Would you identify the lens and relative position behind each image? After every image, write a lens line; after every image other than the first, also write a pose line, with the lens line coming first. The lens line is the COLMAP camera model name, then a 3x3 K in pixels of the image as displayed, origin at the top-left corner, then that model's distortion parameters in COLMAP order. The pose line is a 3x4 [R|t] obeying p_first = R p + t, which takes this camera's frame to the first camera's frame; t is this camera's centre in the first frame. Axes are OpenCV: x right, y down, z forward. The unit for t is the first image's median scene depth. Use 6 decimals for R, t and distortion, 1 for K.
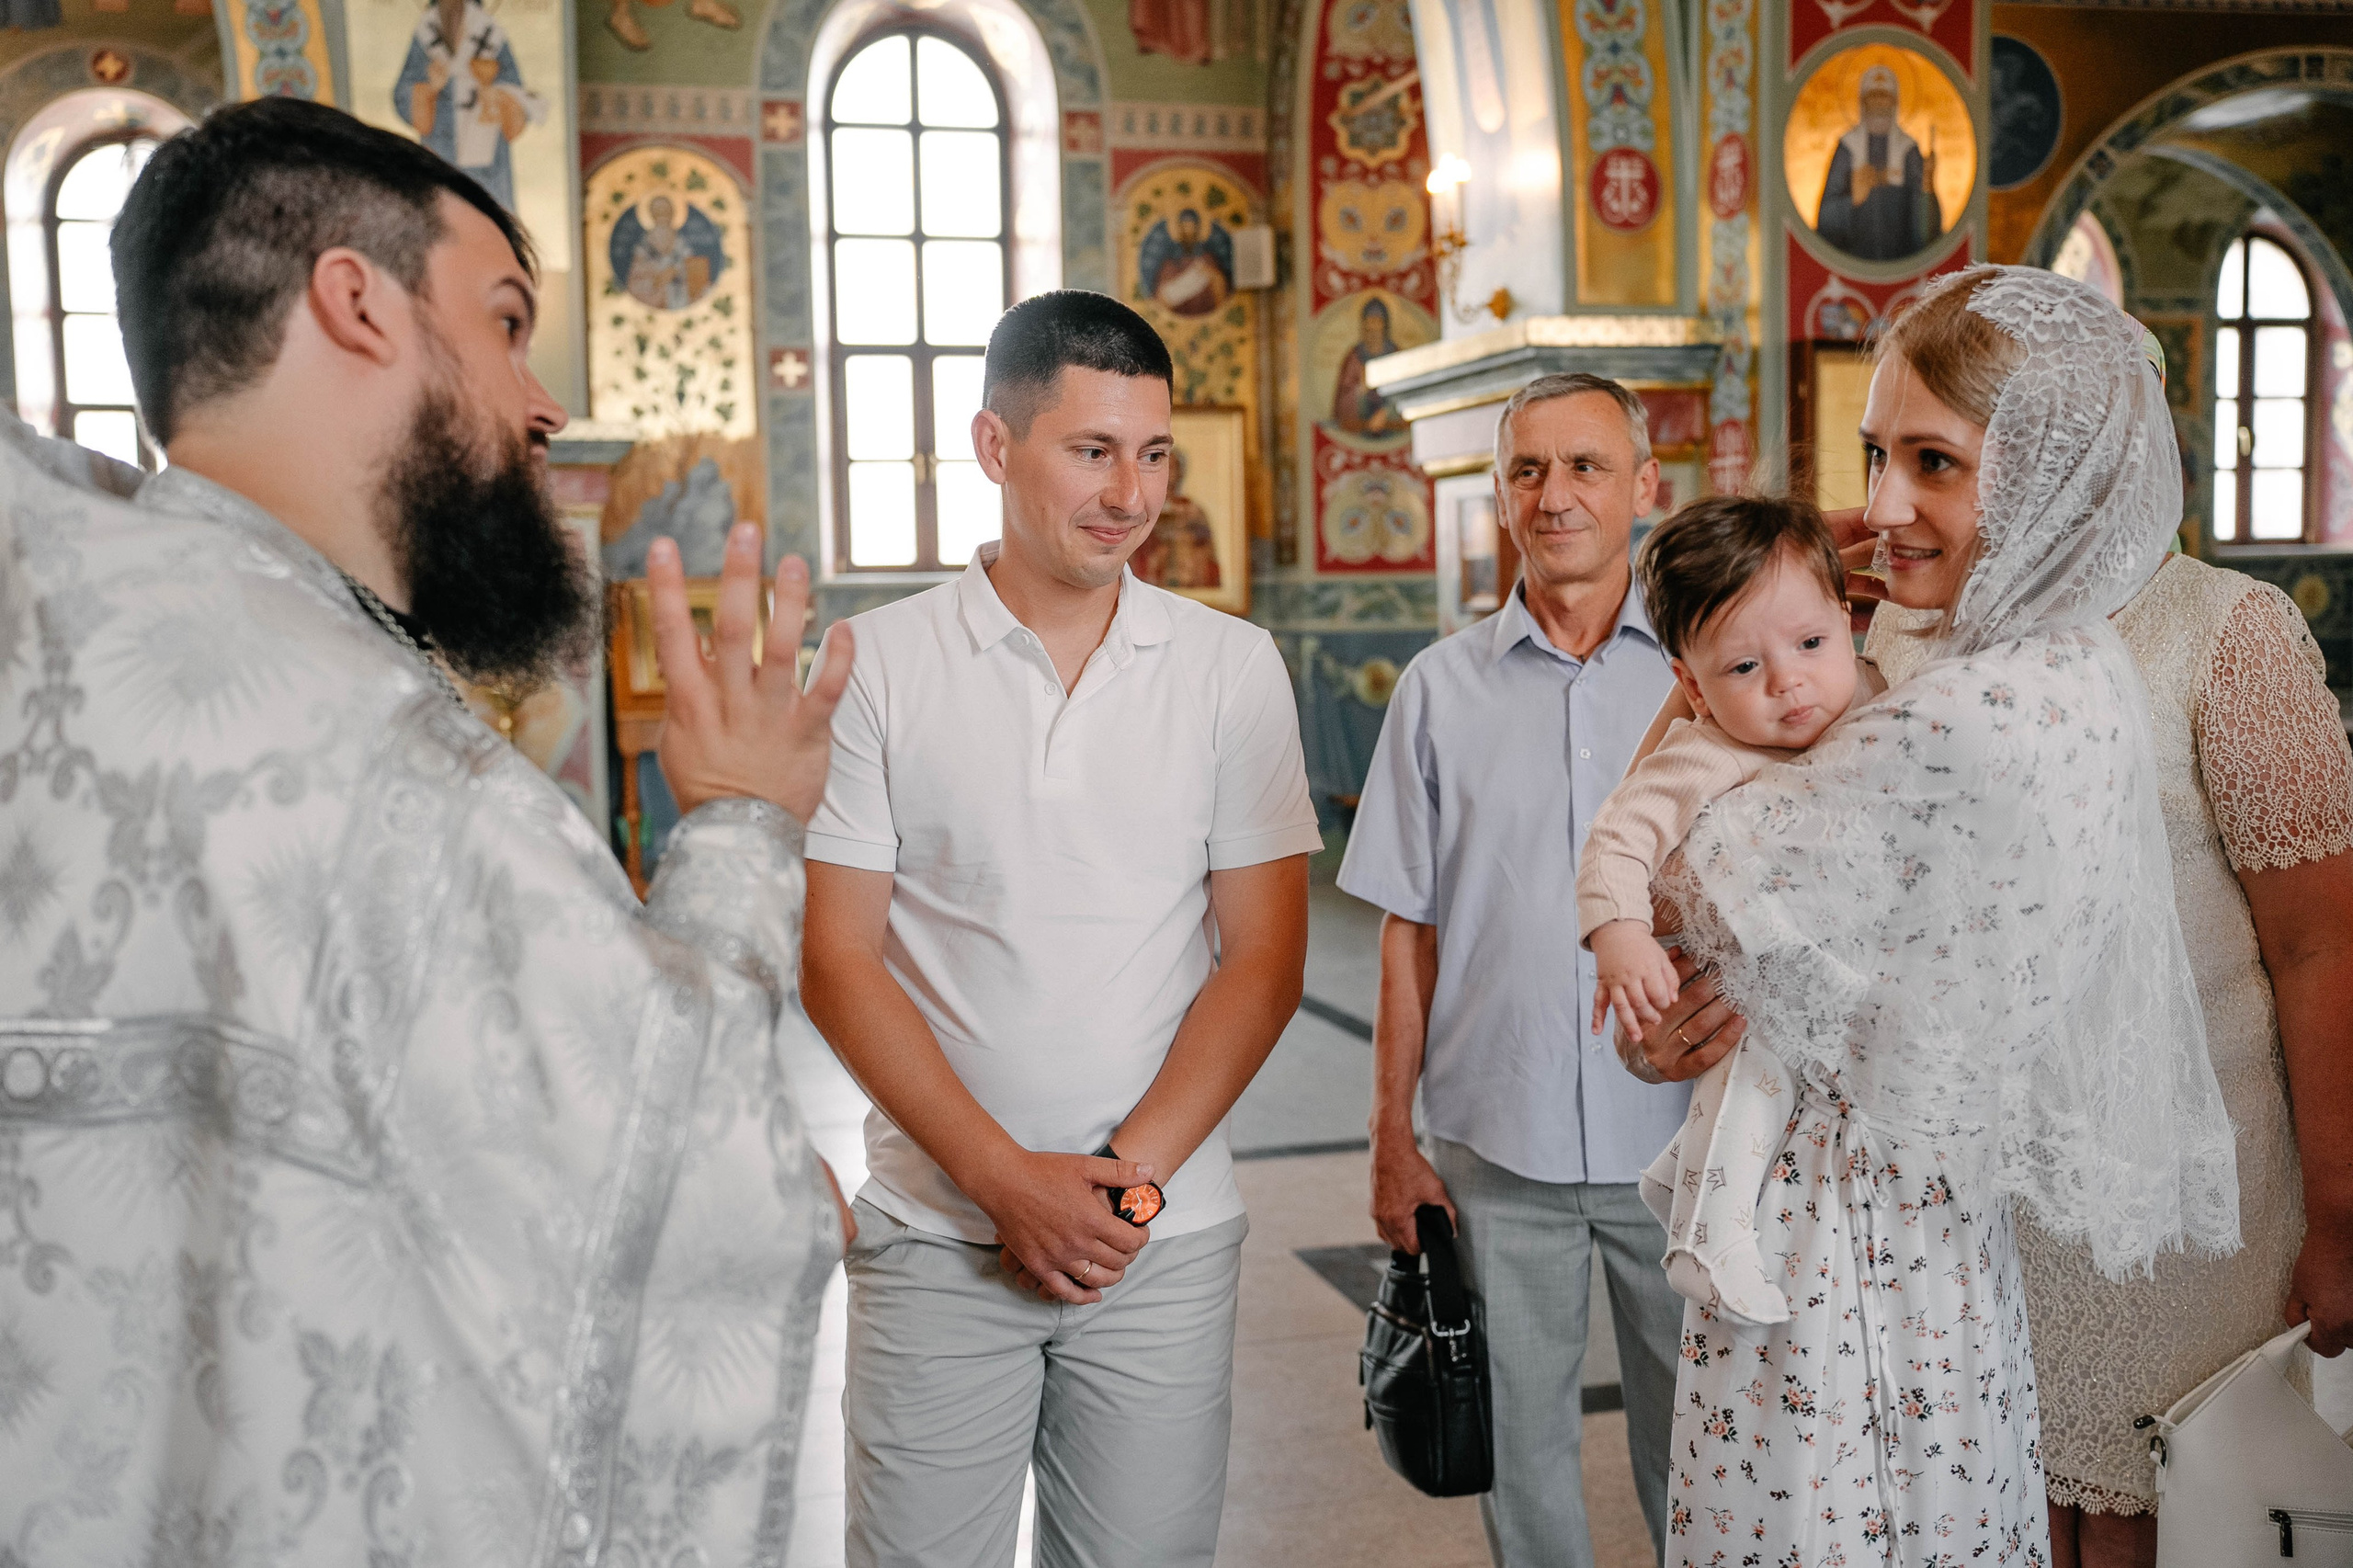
lens RADIAL K [[2361.2, 0, 1176.5], [0, 2361.2, 784.0], [0, 0, 1]] dist [0.019541, 0.006646]
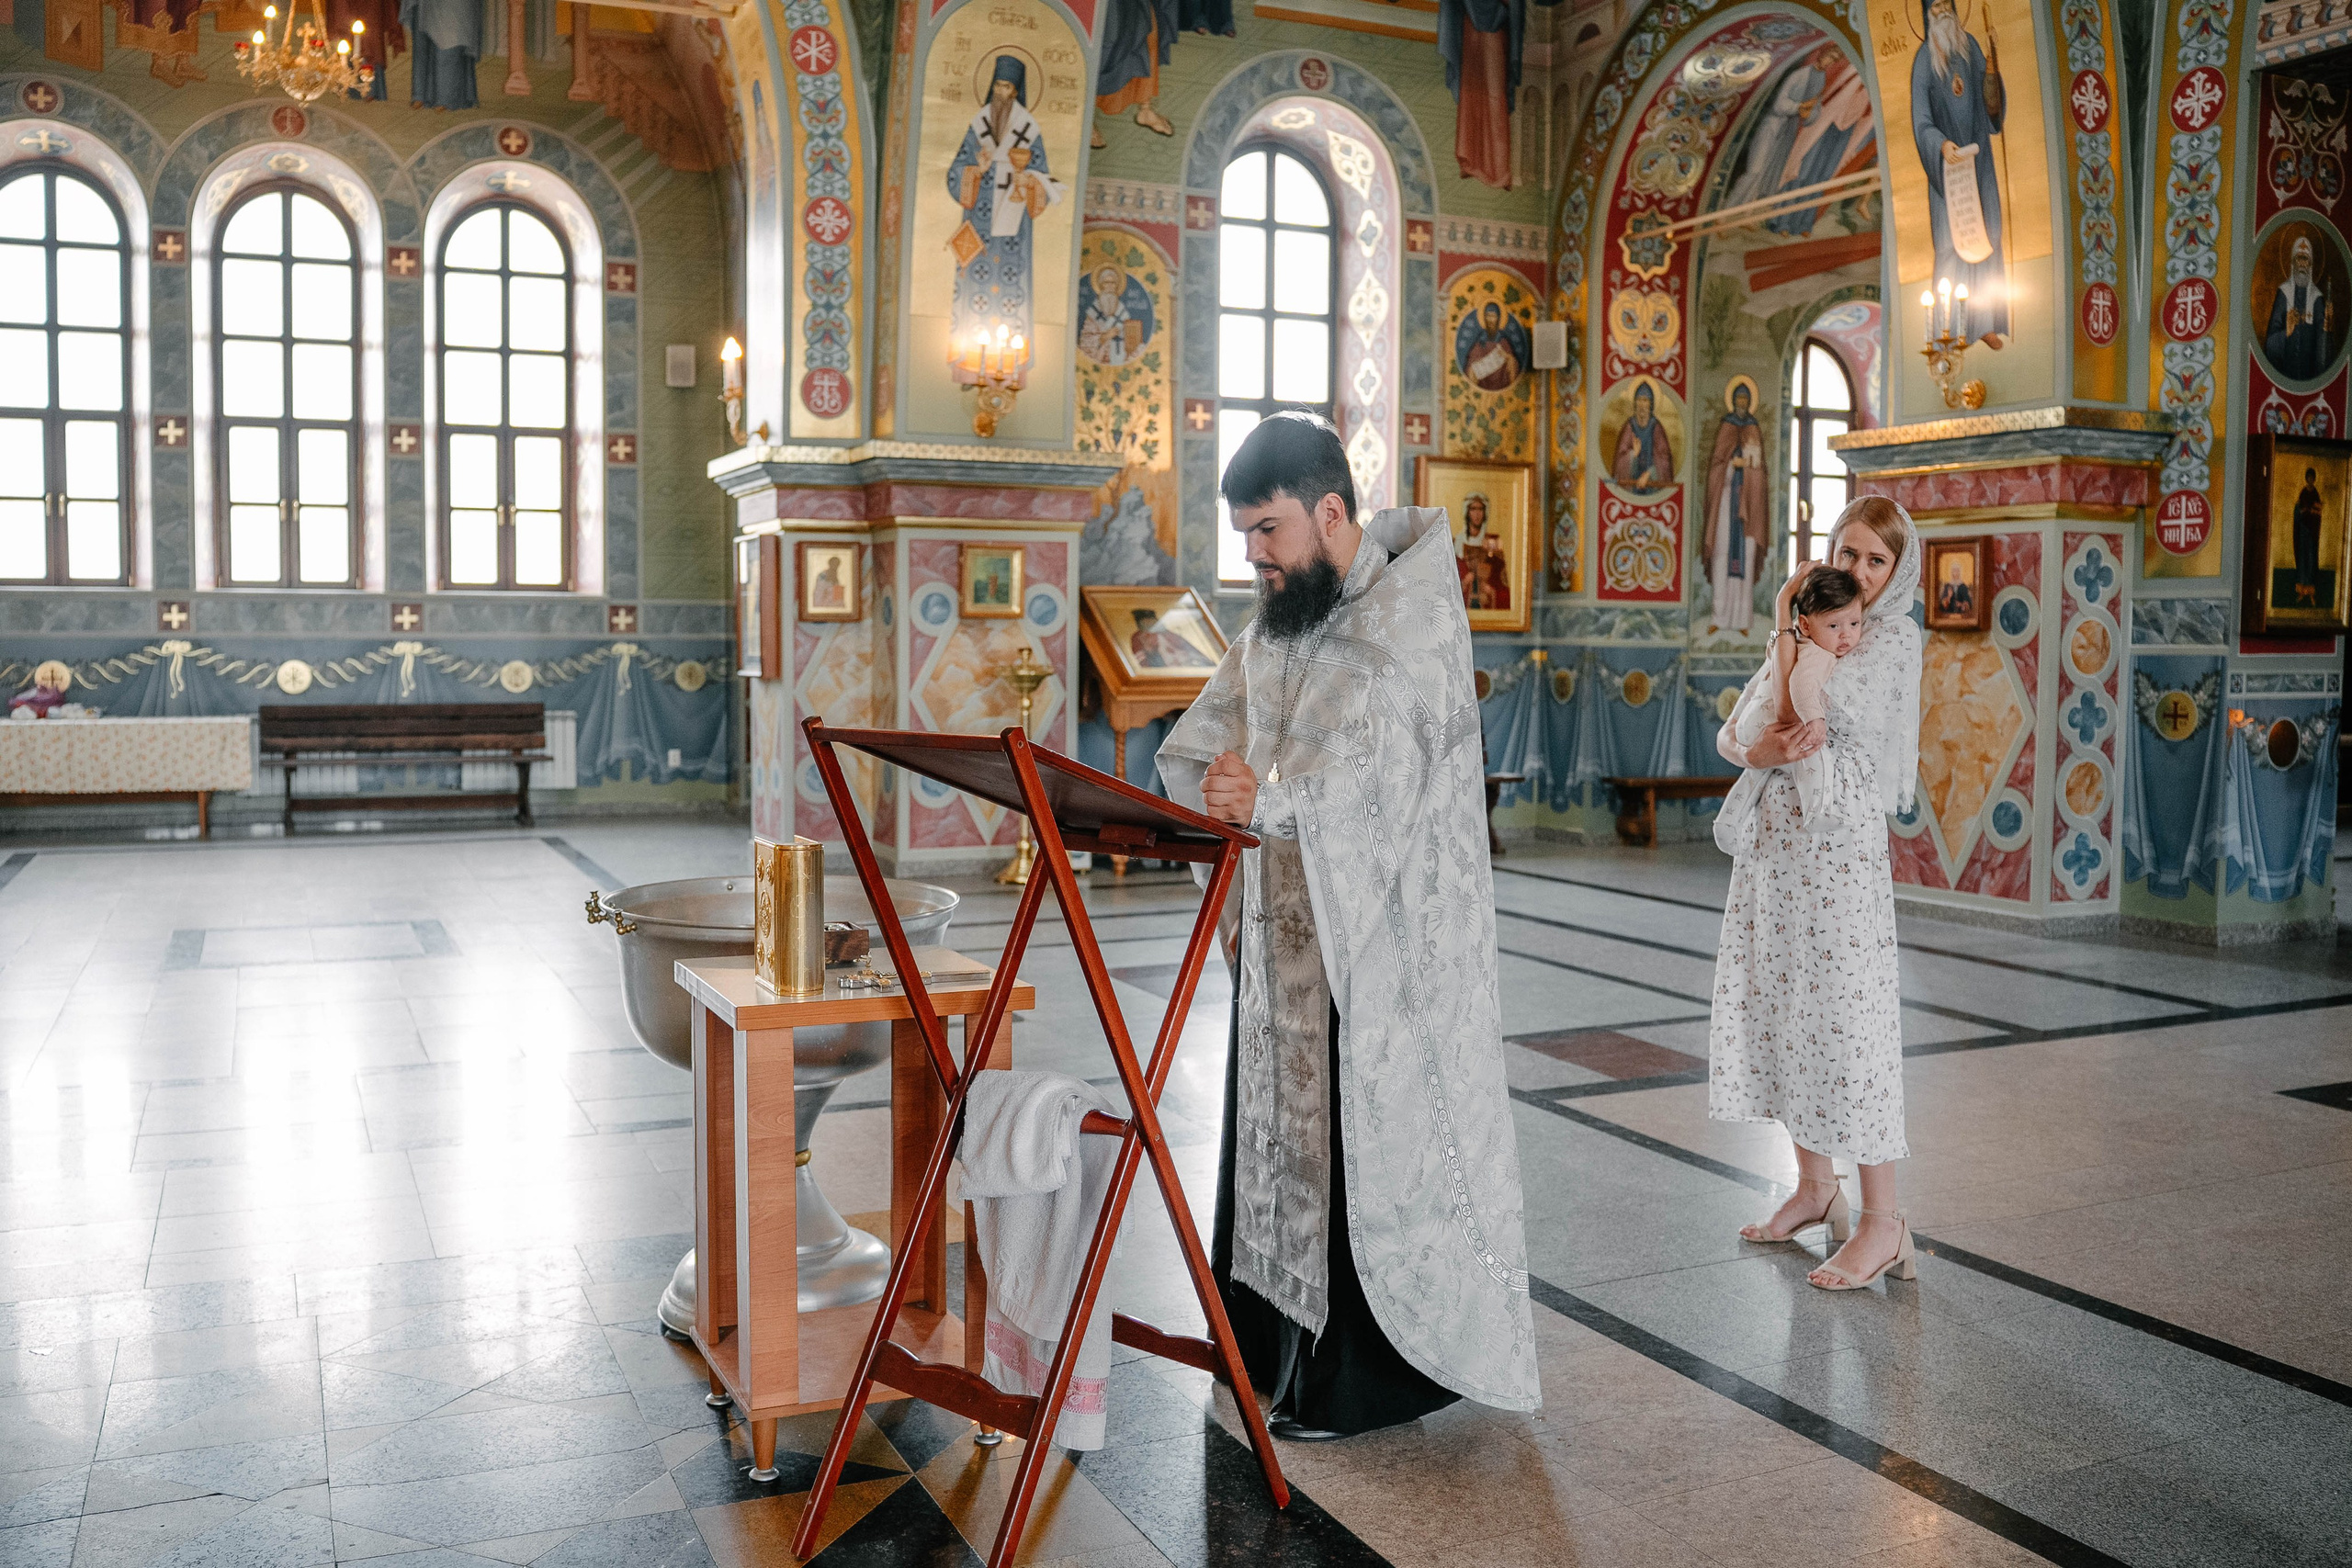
lens RADIAL K [[1967.3, 0, 1162.6], [0, 1967.3, 778.1], [0, 0, 1]] dist [-0.110440, 0.087617]
pose [[0.989275, 0.017696, 0.144987, -0.316234], [-0.017039, 0.999838, -0.005777, 0.014874], [-0.145065, 0.003244, 0.989417, 0.014678]]
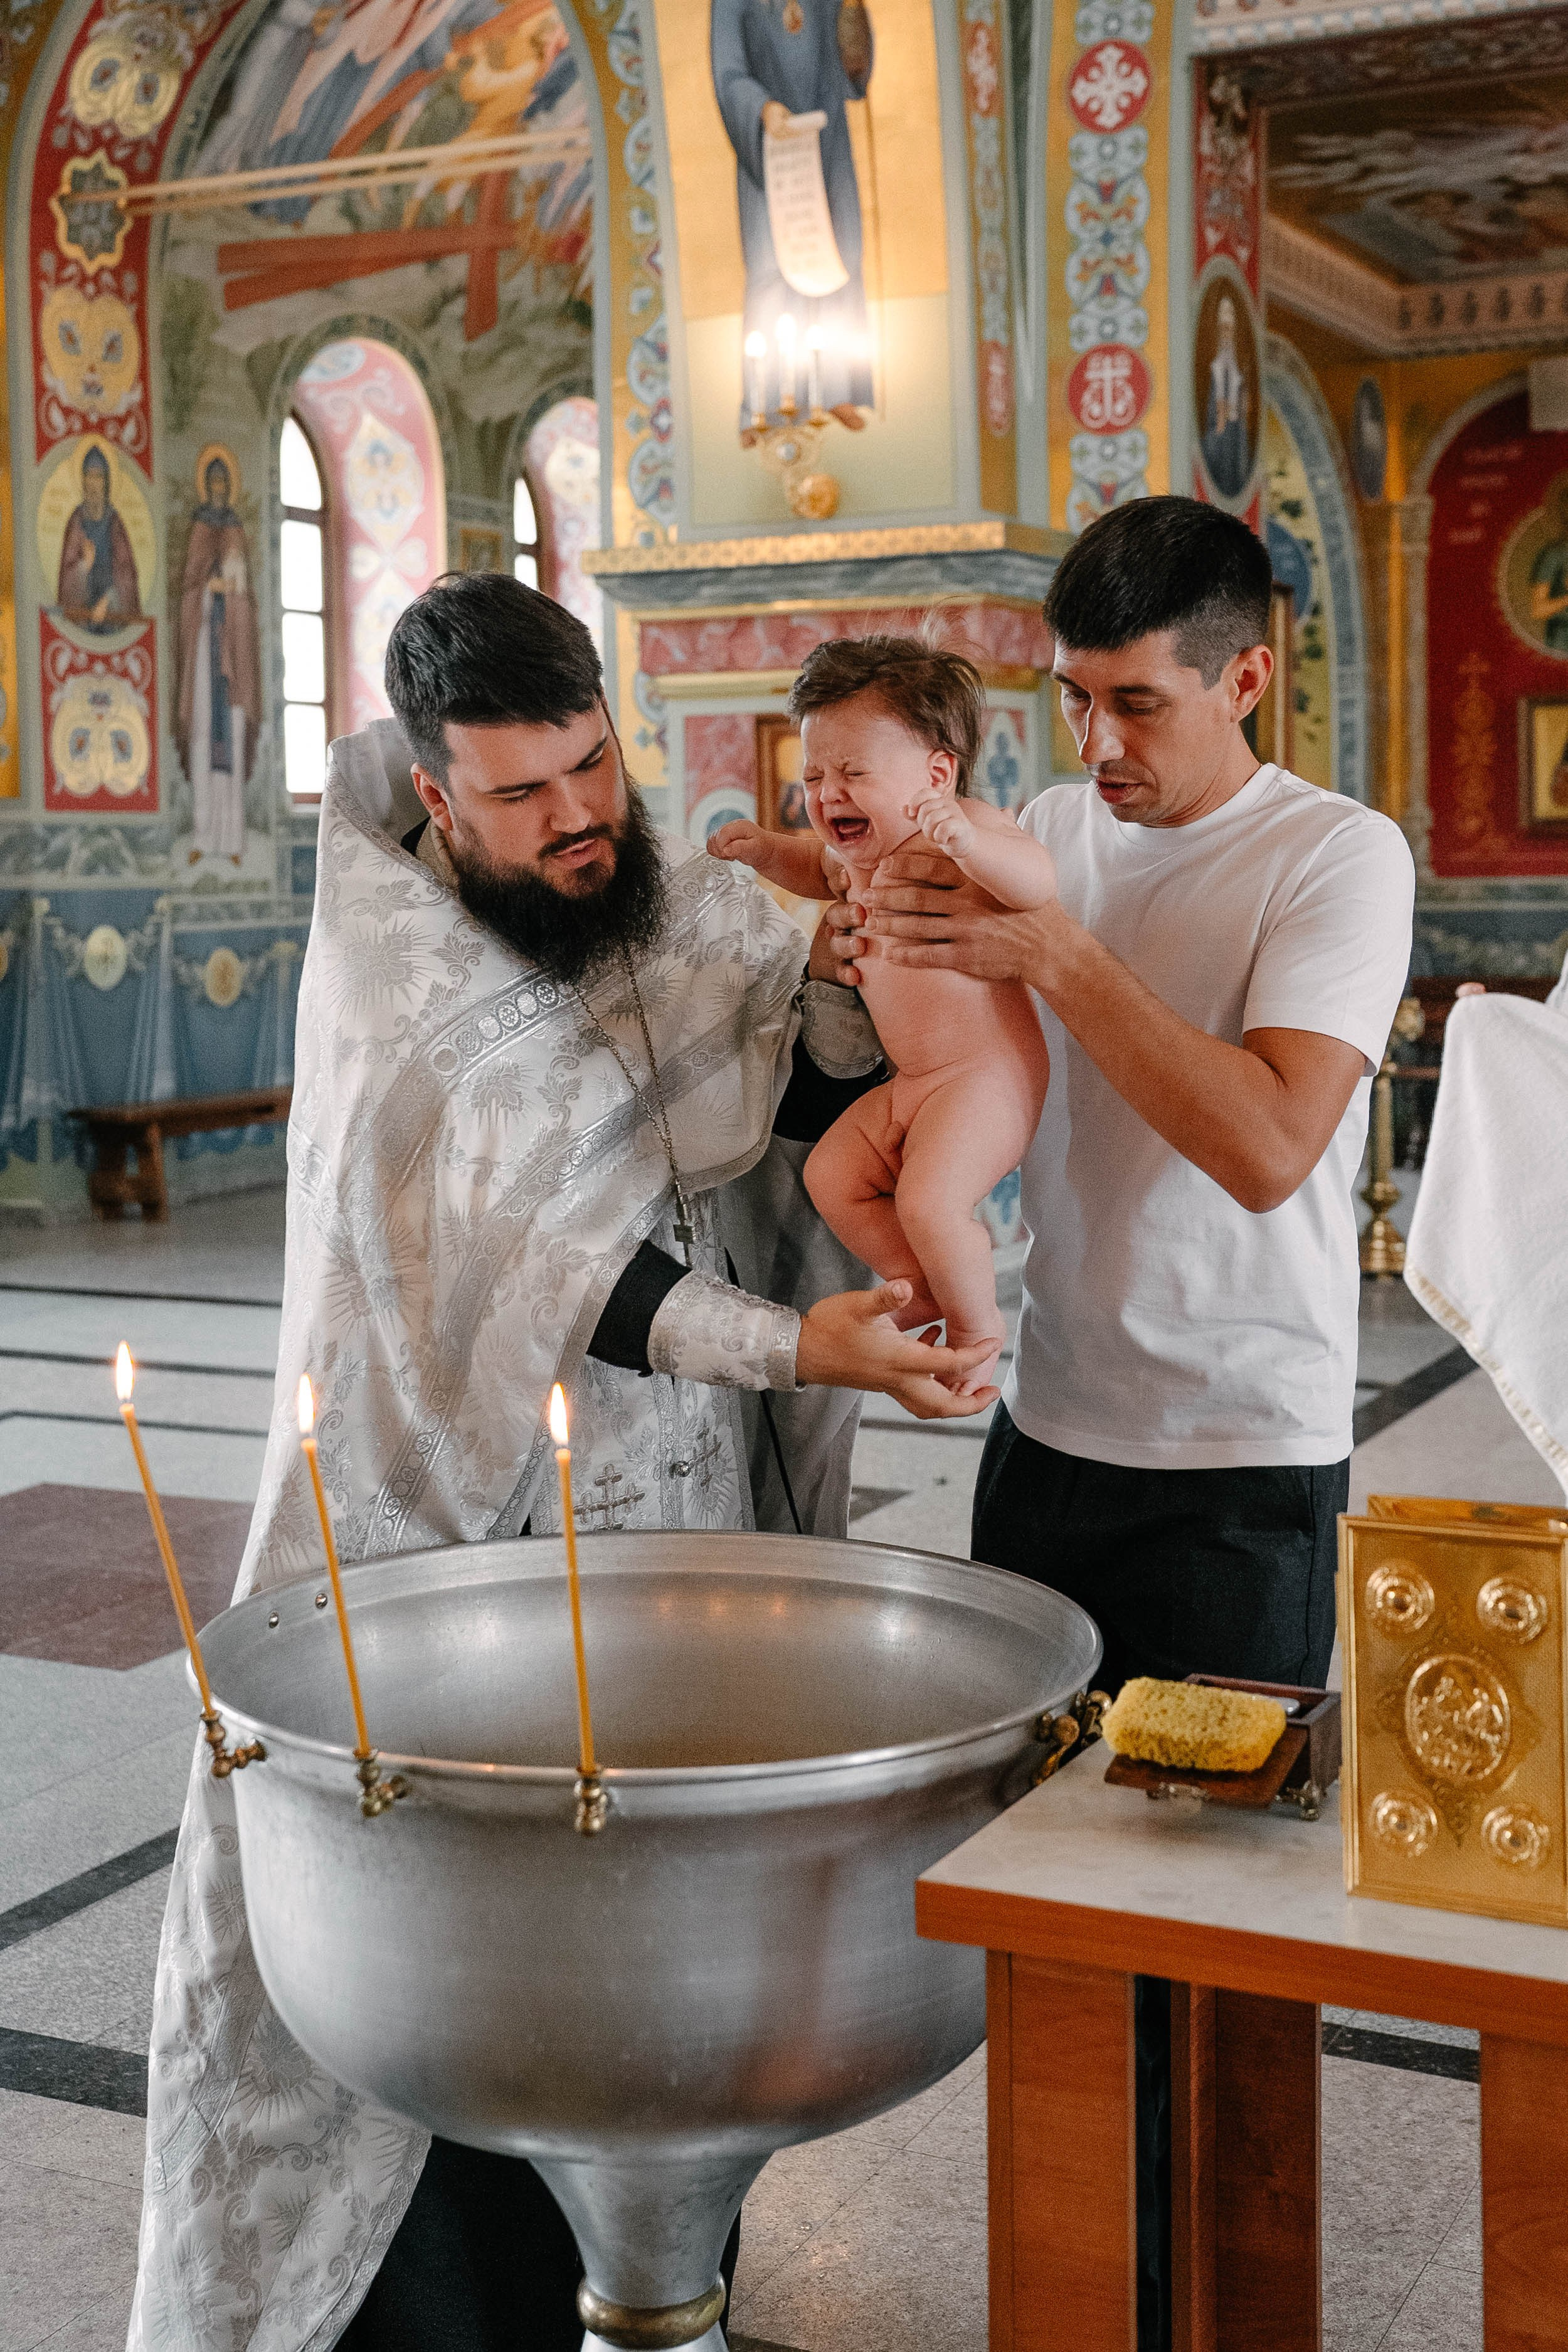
lens RADIAL K [[2966.3, 0, 784.6], [0, 2966.3, 981.2], [0, 0, 1]] dist [0.056028, 0.063921]
pose [[0.682306, -0.020535, 0.730779, -0.464576], [0.053455, 0.998331, -0.021856, -0.003505], [-0.729110, 0.053976, 0.682265, 0.202280]]
